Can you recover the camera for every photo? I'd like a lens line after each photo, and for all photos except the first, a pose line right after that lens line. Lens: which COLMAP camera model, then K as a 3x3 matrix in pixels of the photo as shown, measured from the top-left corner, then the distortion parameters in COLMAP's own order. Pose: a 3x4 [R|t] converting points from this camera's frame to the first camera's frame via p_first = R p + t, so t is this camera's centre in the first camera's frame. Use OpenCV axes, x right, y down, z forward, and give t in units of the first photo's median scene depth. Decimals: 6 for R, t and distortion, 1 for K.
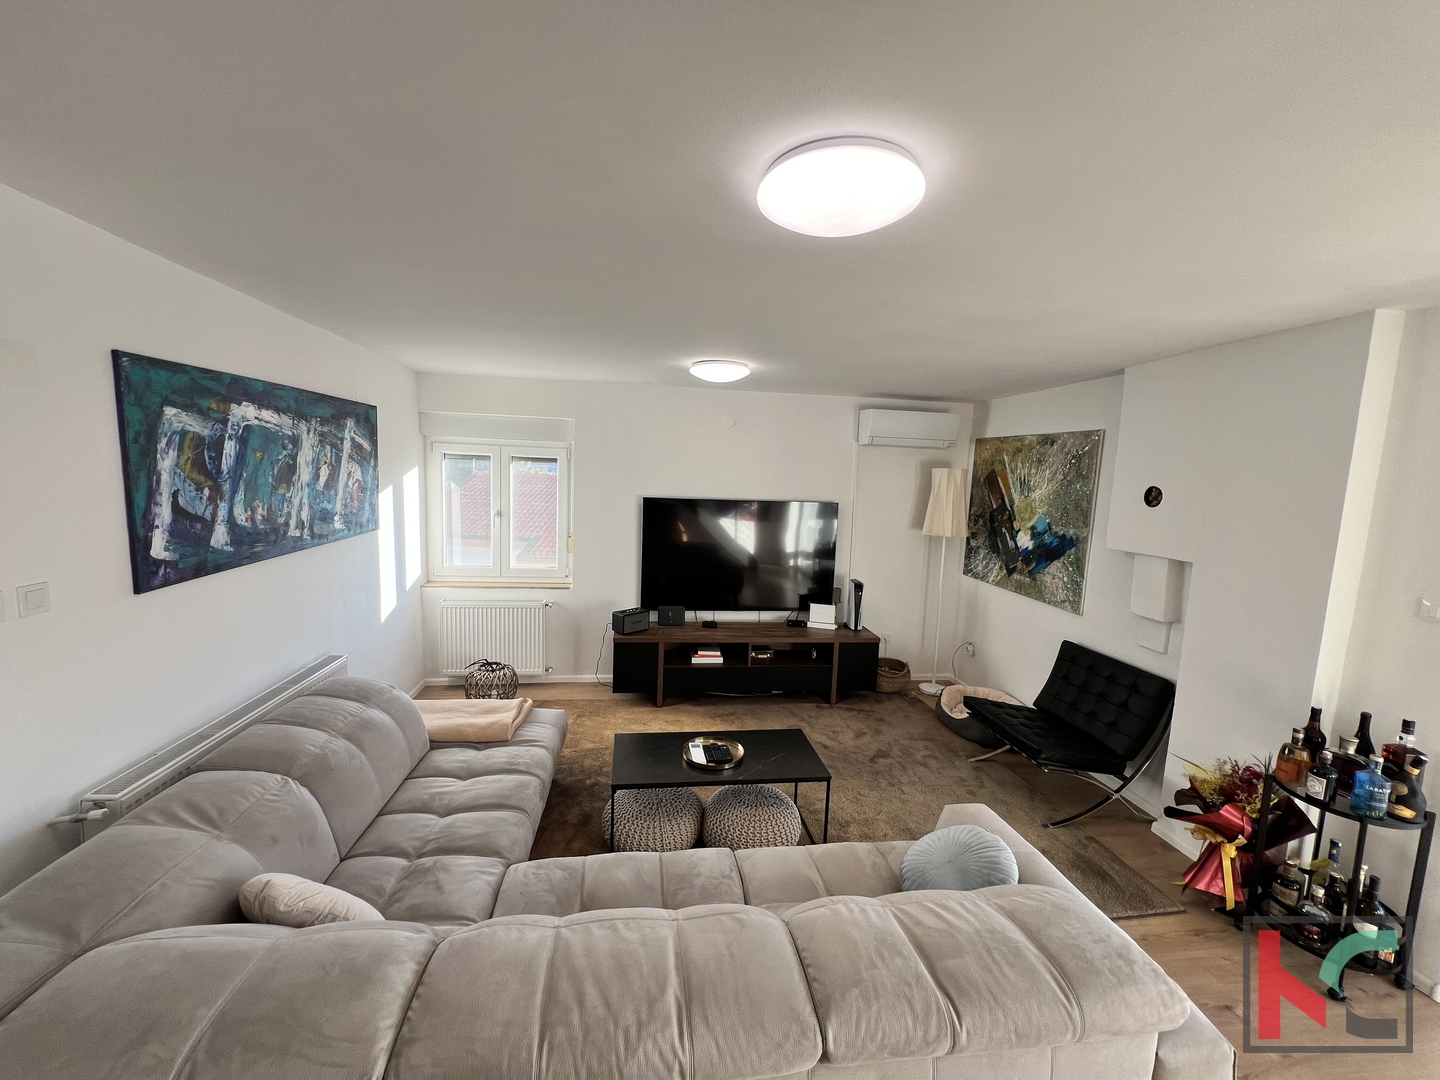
lens RADIAL K [[576.6, 0, 719.5], [0, 576.6, 542.3], [0, 0, 1]] dist [-0.000433, 0.000248]
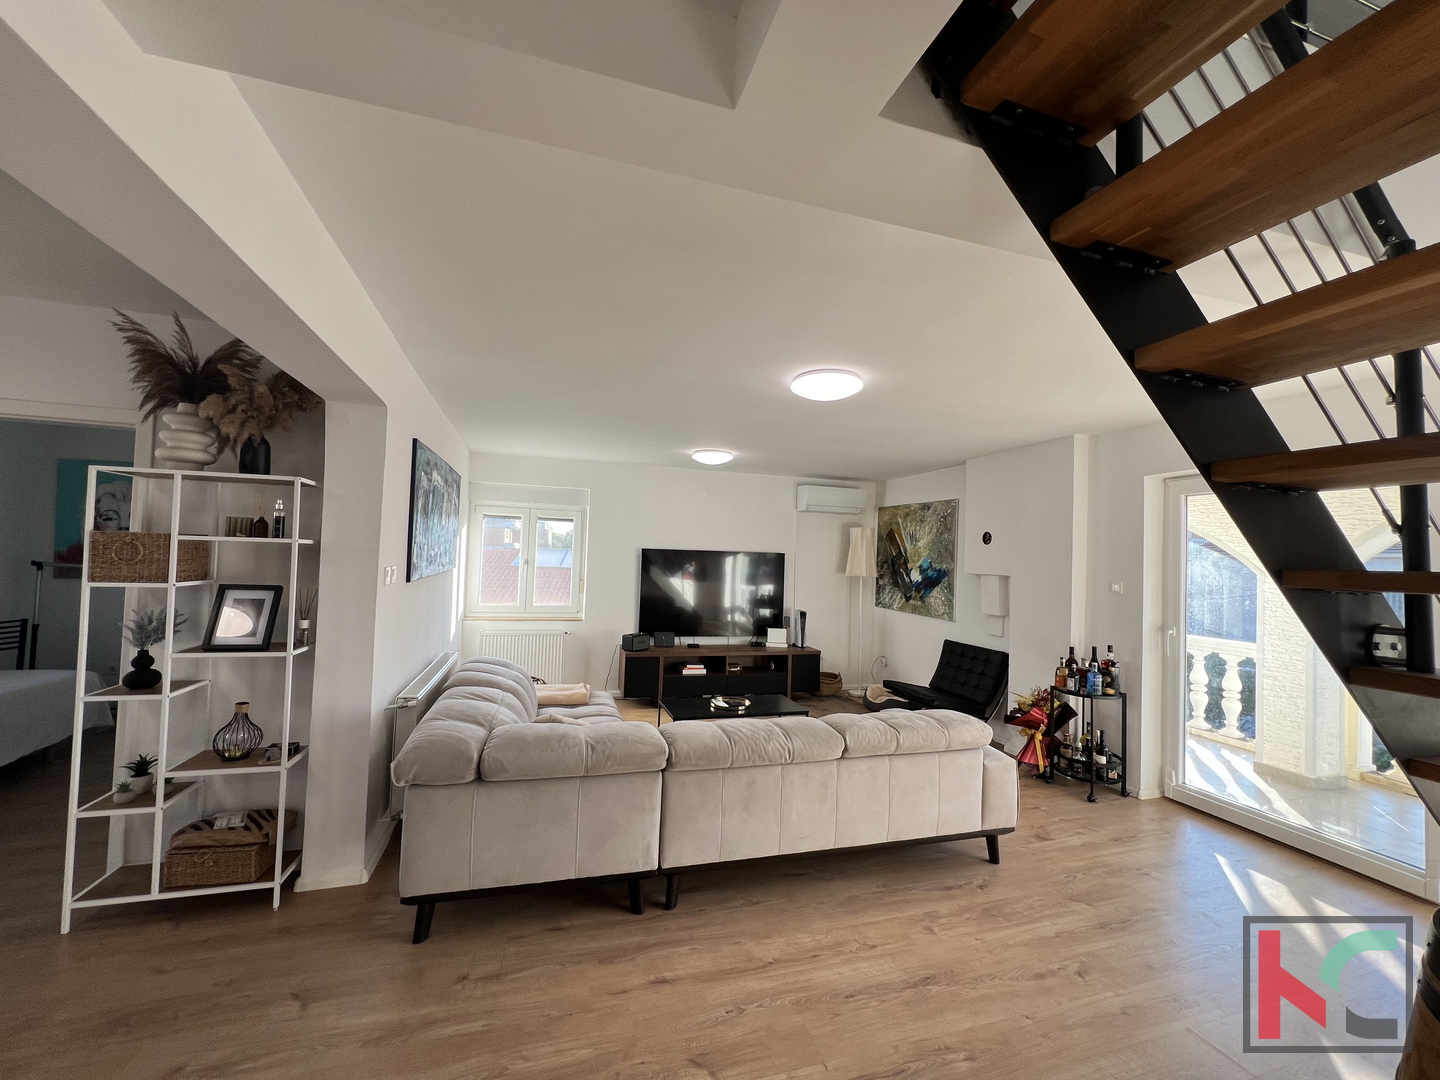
lens RADIAL K [[576.6, 0, 719.5], [0, 576.6, 542.3], [0, 0, 1]] dist [-0.000433, 0.000248]
pose [[0.987714, -0.000663, 0.156269, -0.206556], [0.022297, 0.990357, -0.136731, 0.116066], [-0.154672, 0.138535, 0.978205, -0.396119]]
